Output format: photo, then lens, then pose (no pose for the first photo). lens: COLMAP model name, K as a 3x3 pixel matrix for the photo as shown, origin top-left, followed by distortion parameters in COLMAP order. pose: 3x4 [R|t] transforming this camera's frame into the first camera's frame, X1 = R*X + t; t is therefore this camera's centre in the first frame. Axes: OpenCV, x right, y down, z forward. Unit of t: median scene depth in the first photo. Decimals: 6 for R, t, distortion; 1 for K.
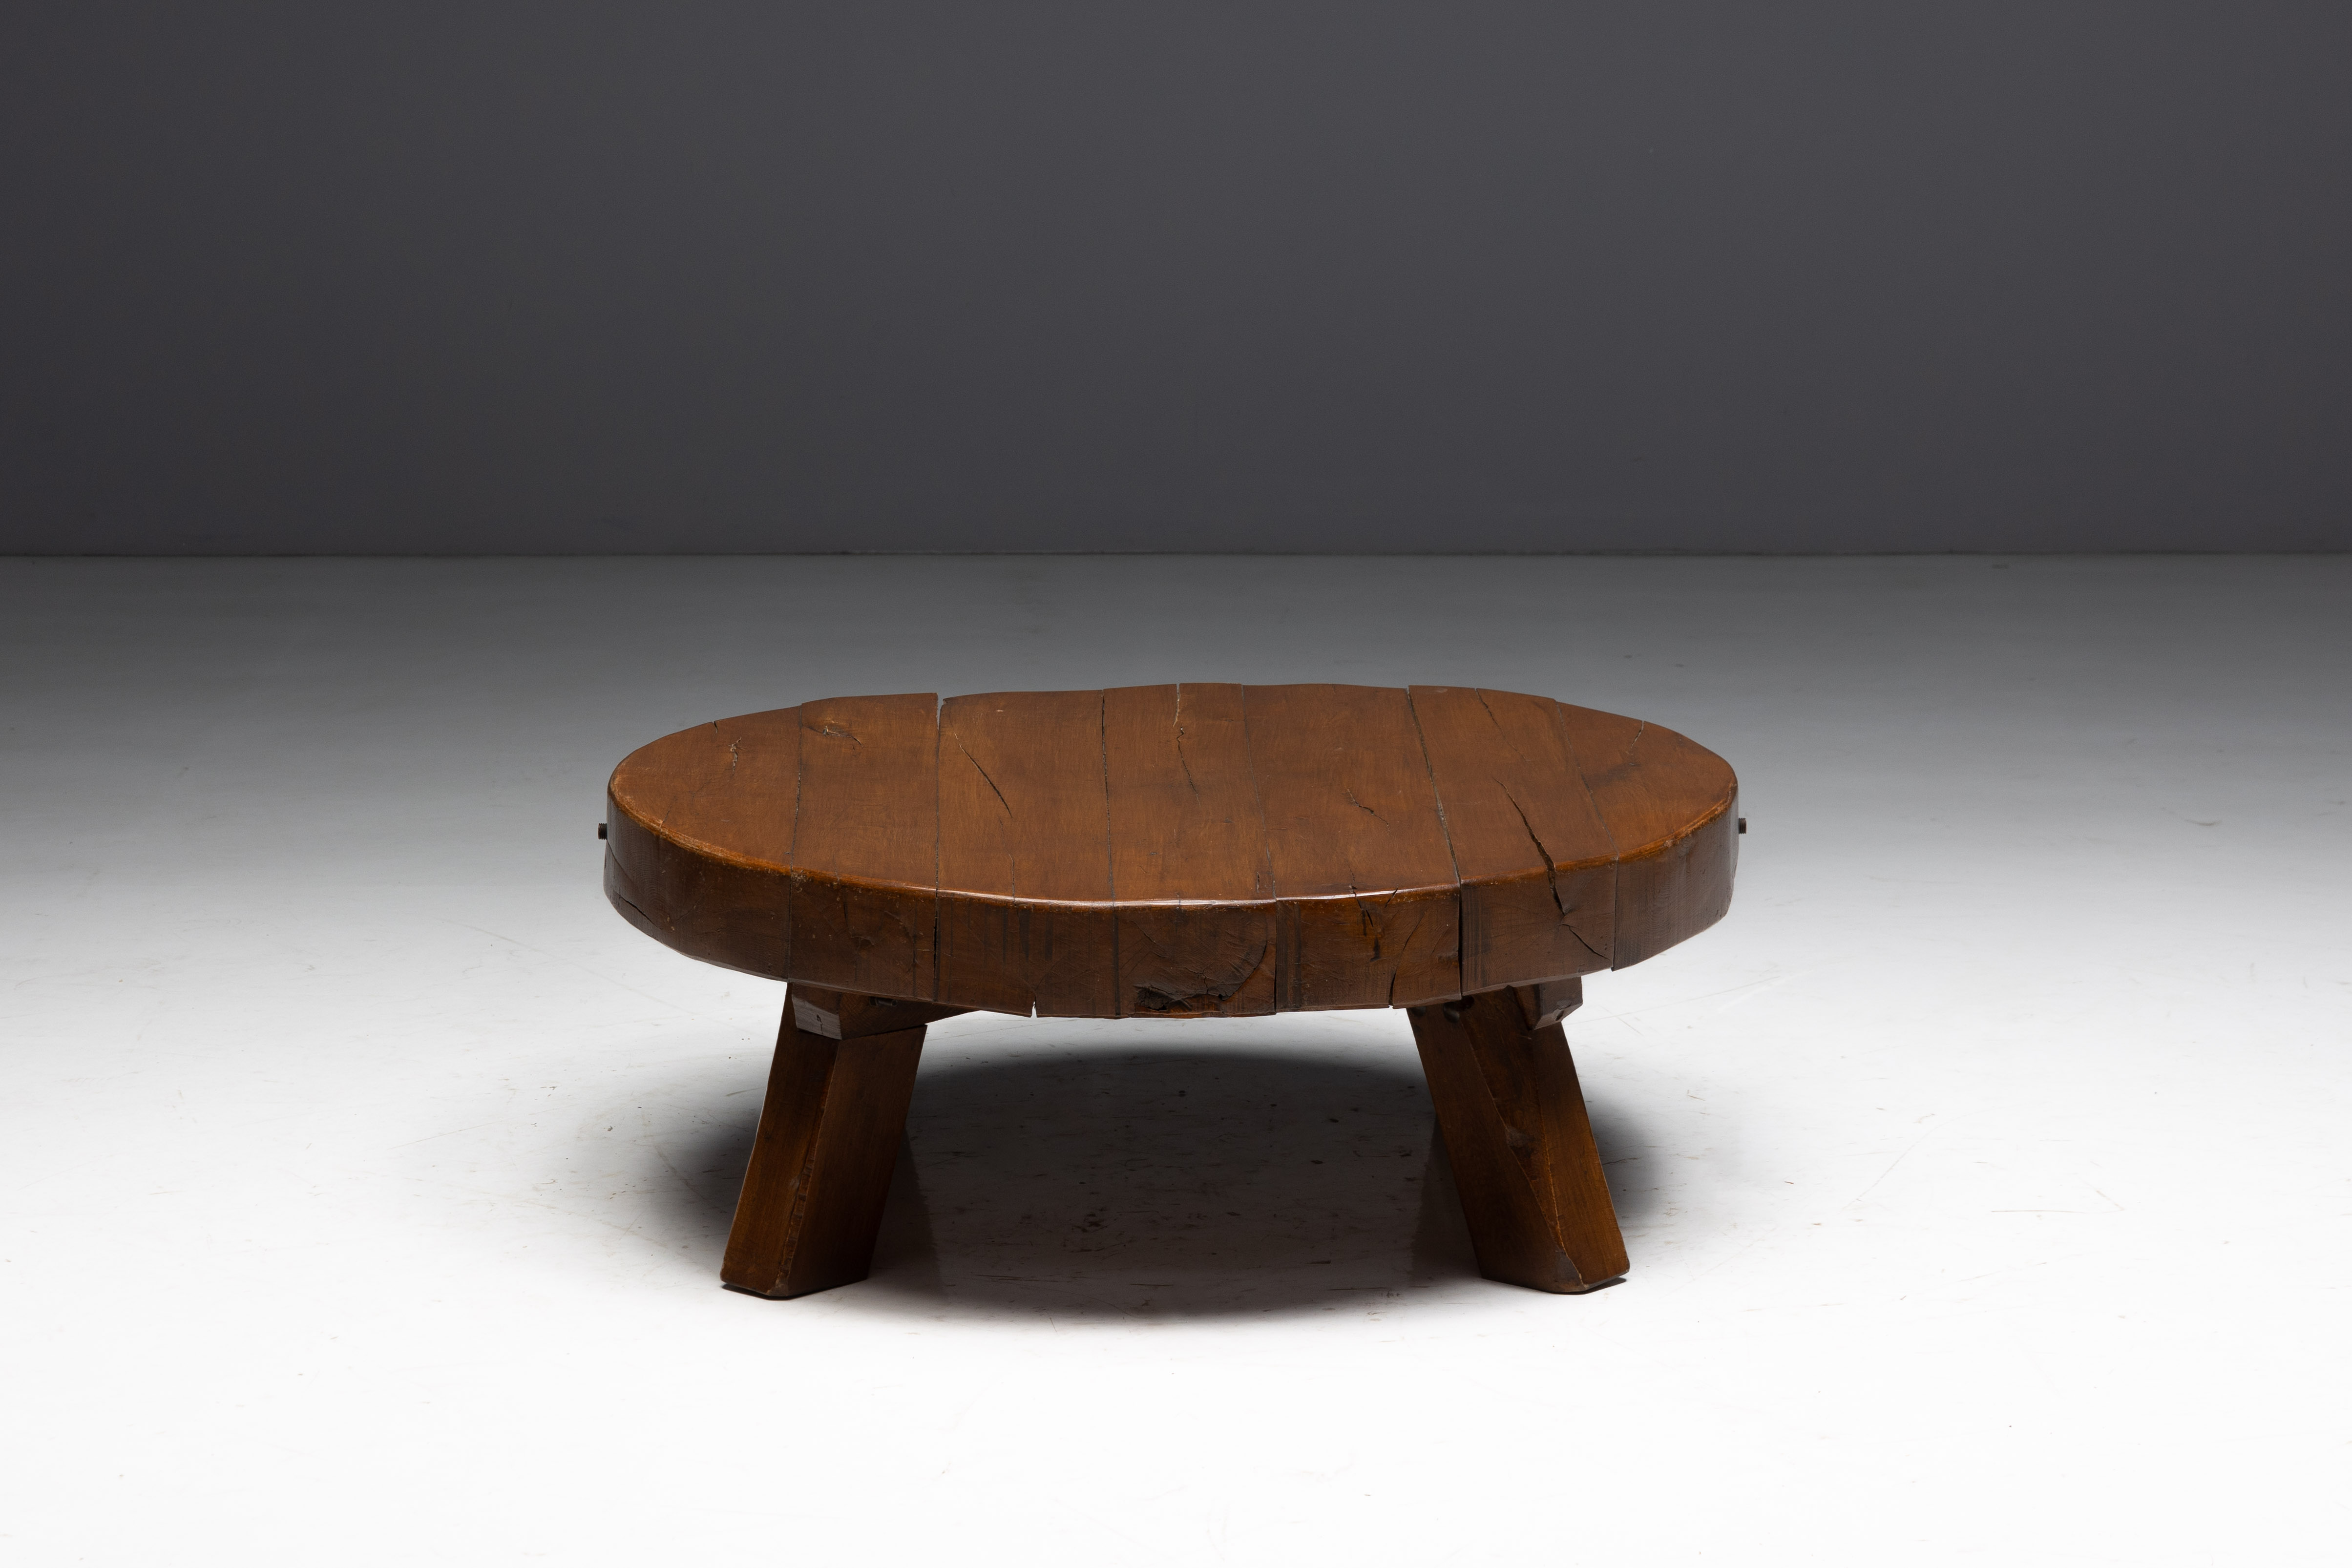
lens RADIAL K [[7701.7, 0, 1129.0], [0, 7701.7, 781.9], [0, 0, 1]] dist [0.145739, 2.340505]
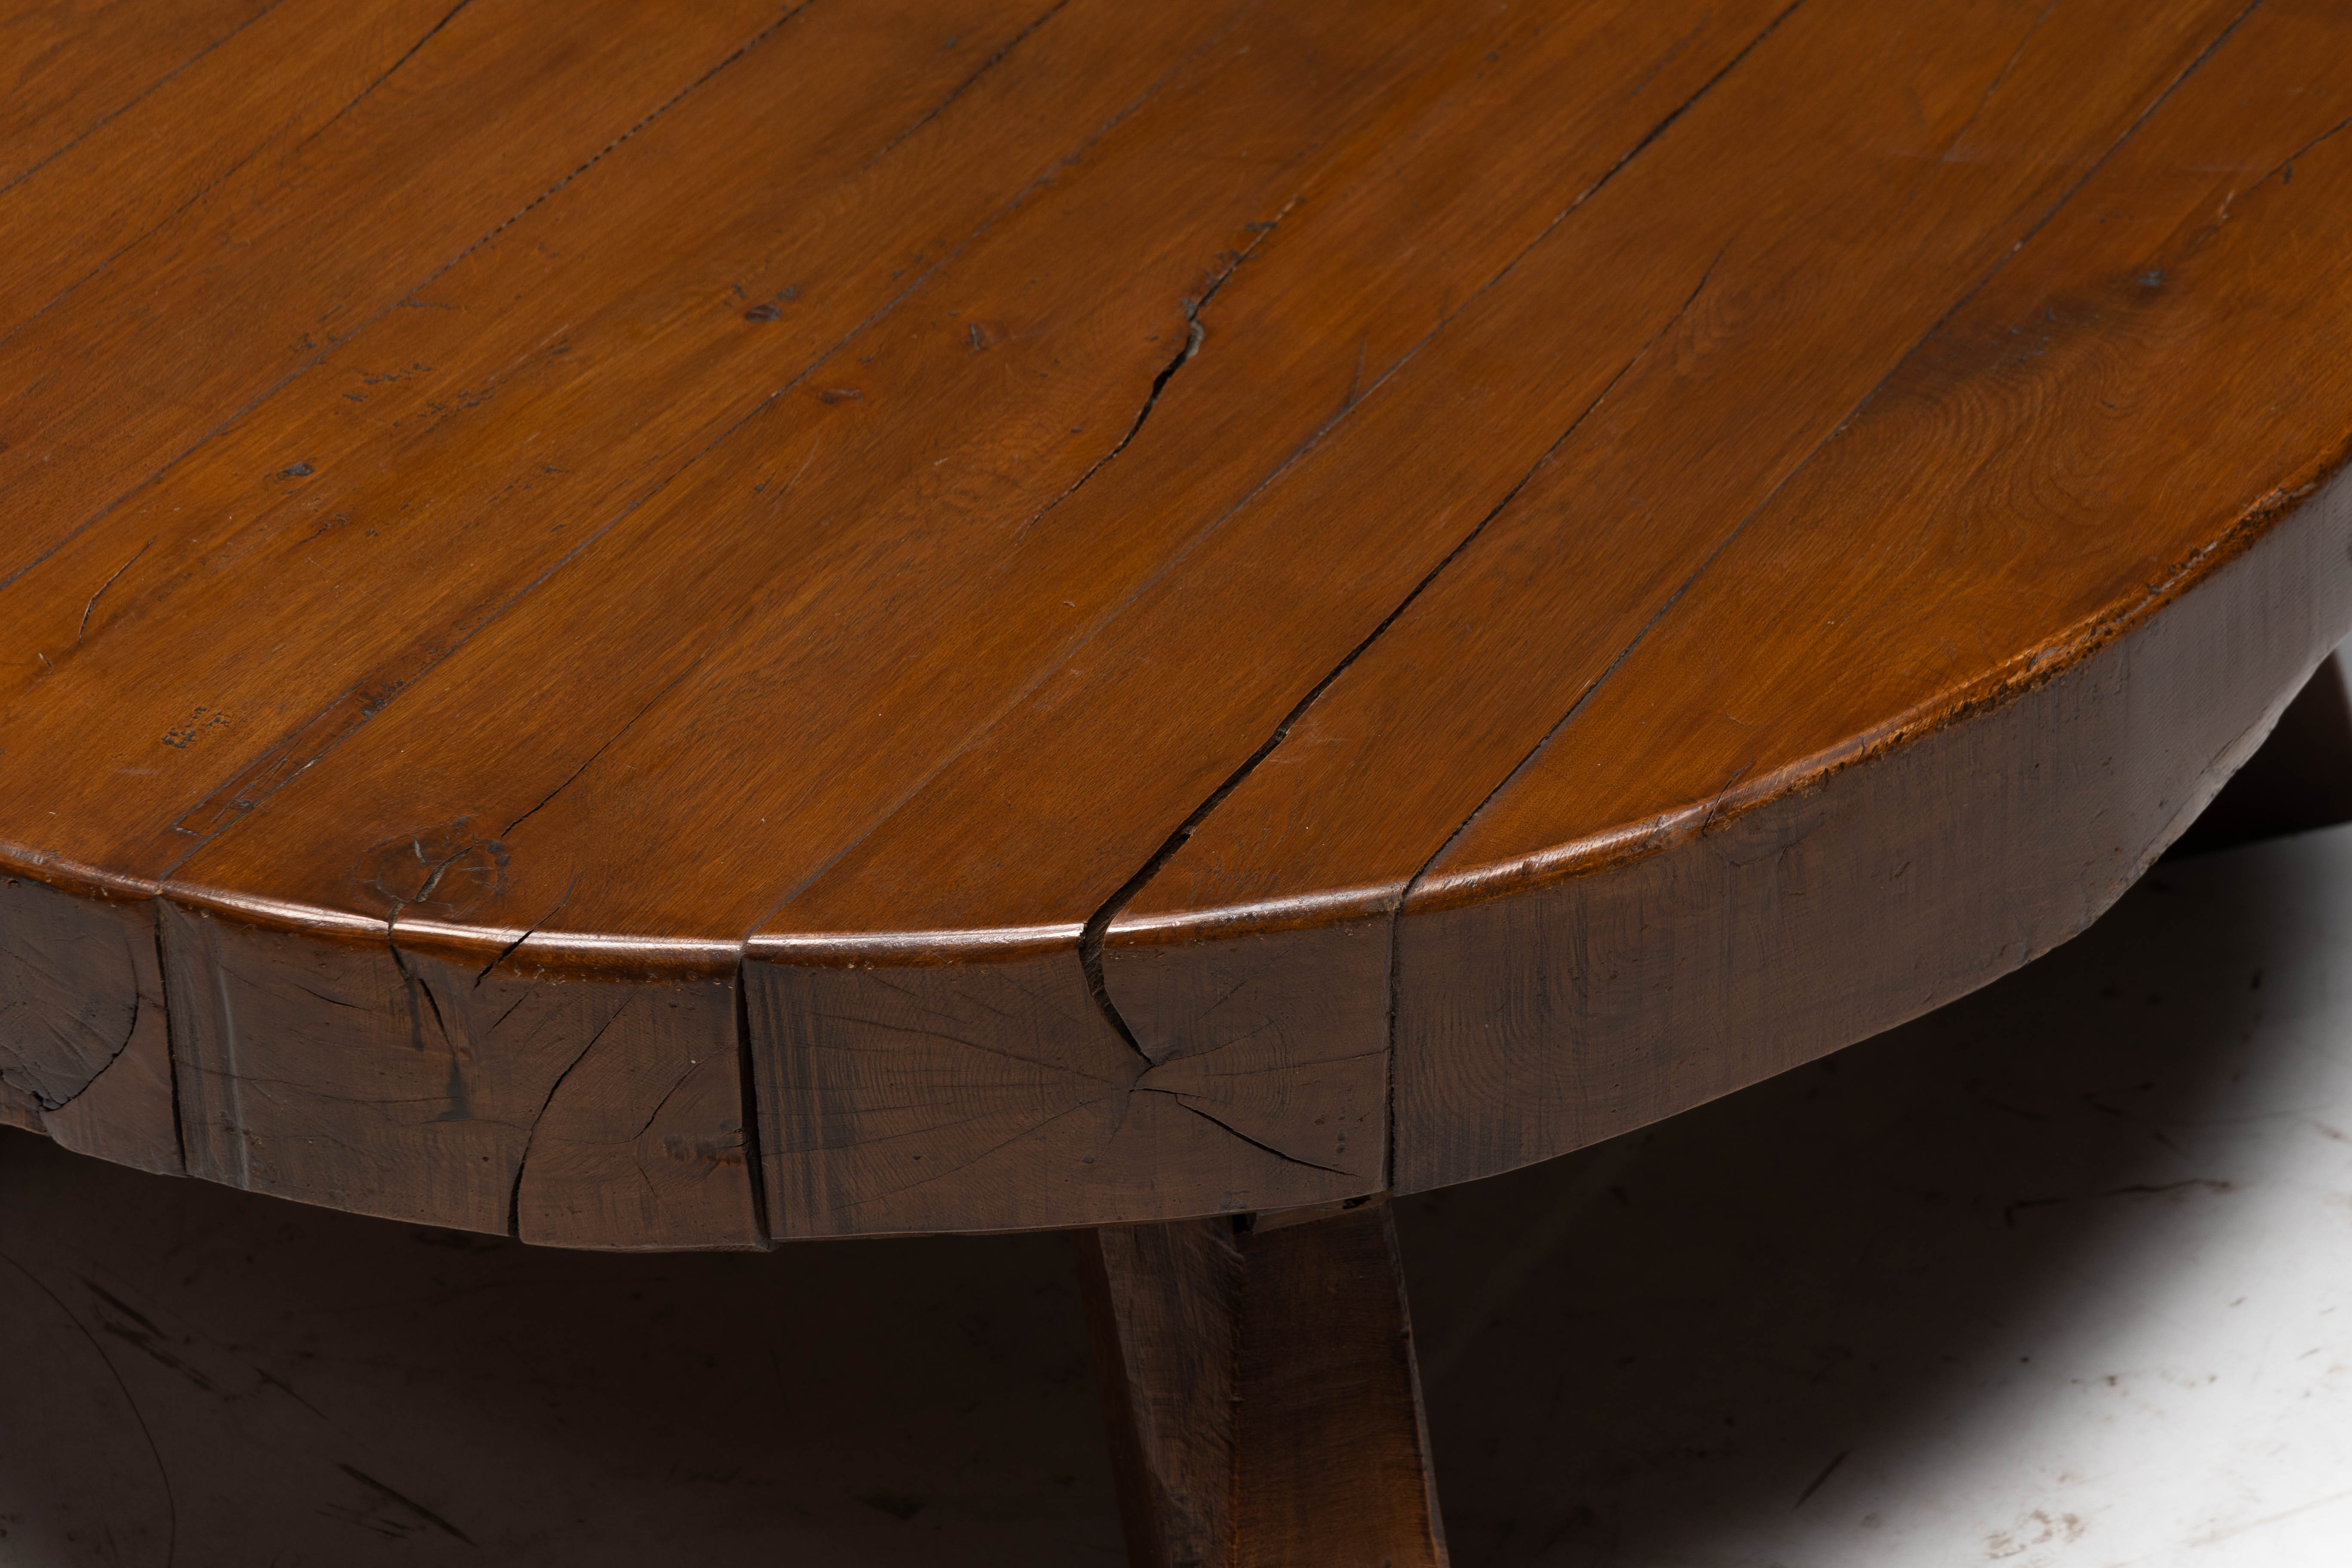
lens RADIAL K [[6755.8, 0, 1176.0], [0, 6755.8, 784.0], [0, 0, 1]] dist [-0.001020, 0.947667]
pose [[0.851128, 0.277480, -0.445631, 0.176052], [-0.079714, 0.907357, 0.412732, -0.106213], [0.518871, -0.315765, 0.794396, 0.782997]]
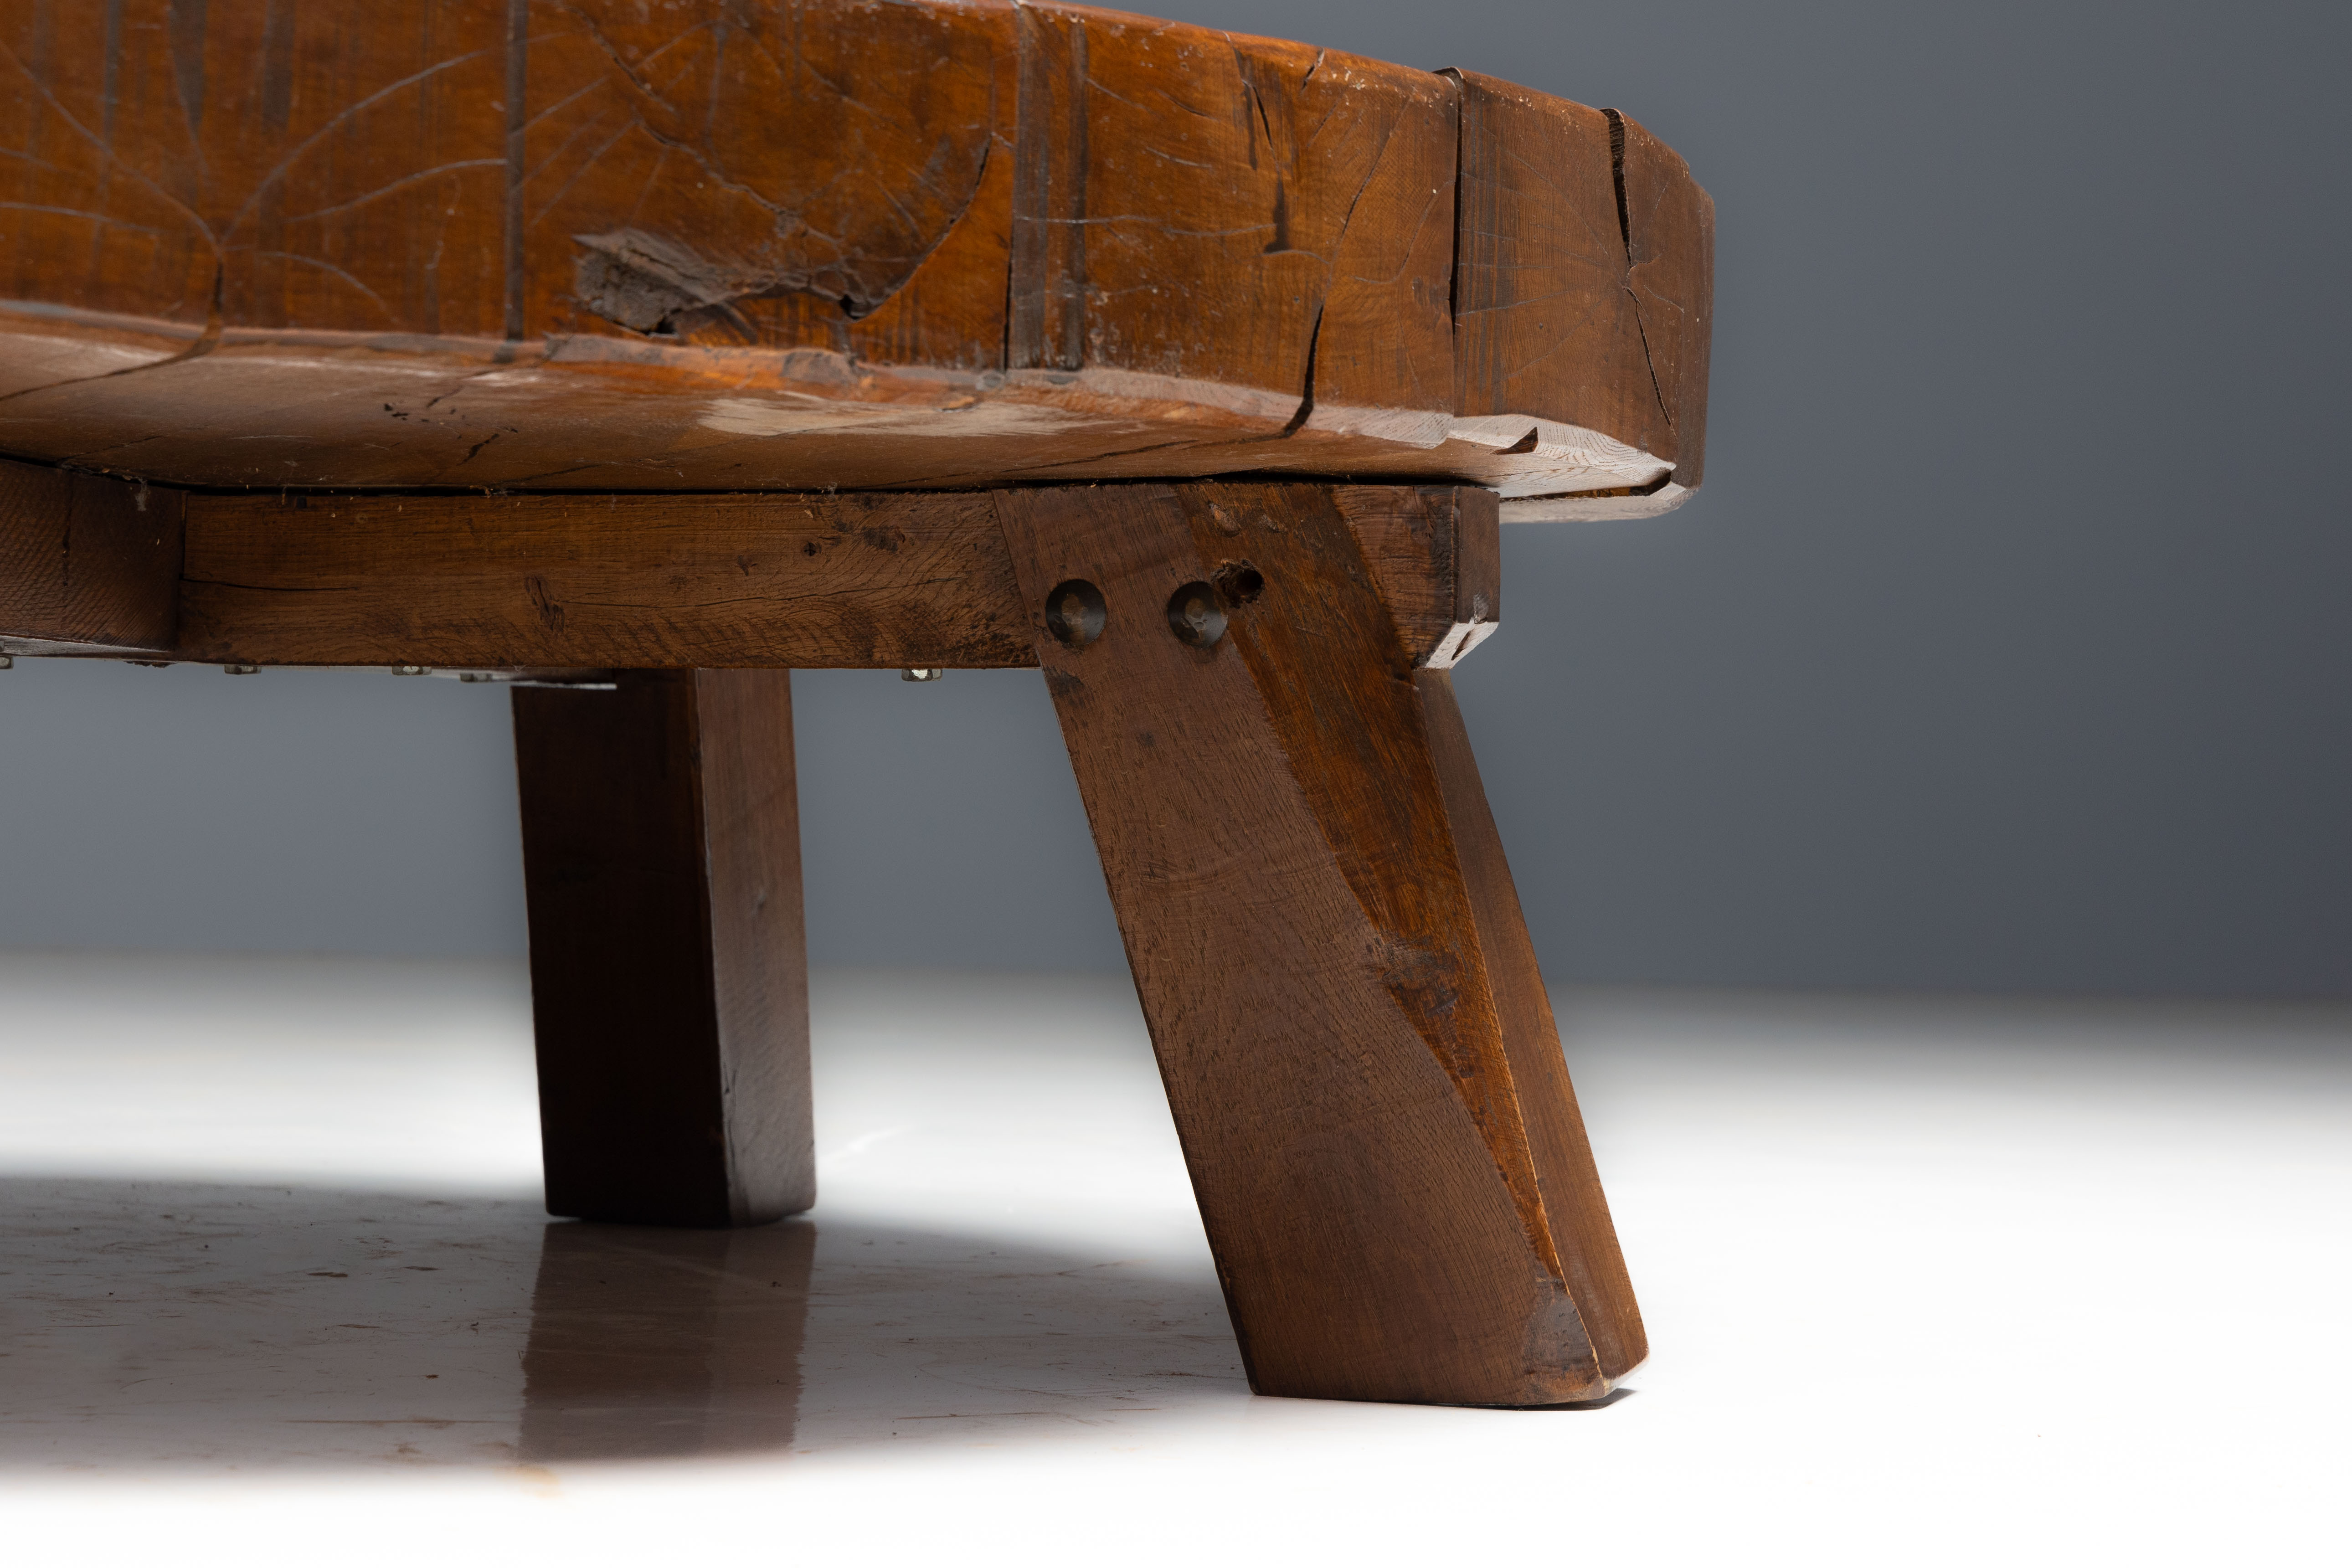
lens RADIAL K [[5095.3, 0, 1176.0], [0, 5095.3, 784.0], [0, 0, 1]] dist [0.035820, 0.009541]
pose [[0.901822, 0.040612, 0.430194, -0.059260], [0.043492, 0.981987, -0.183877, 0.081062], [-0.429912, 0.184535, 0.883811, 0.807941]]
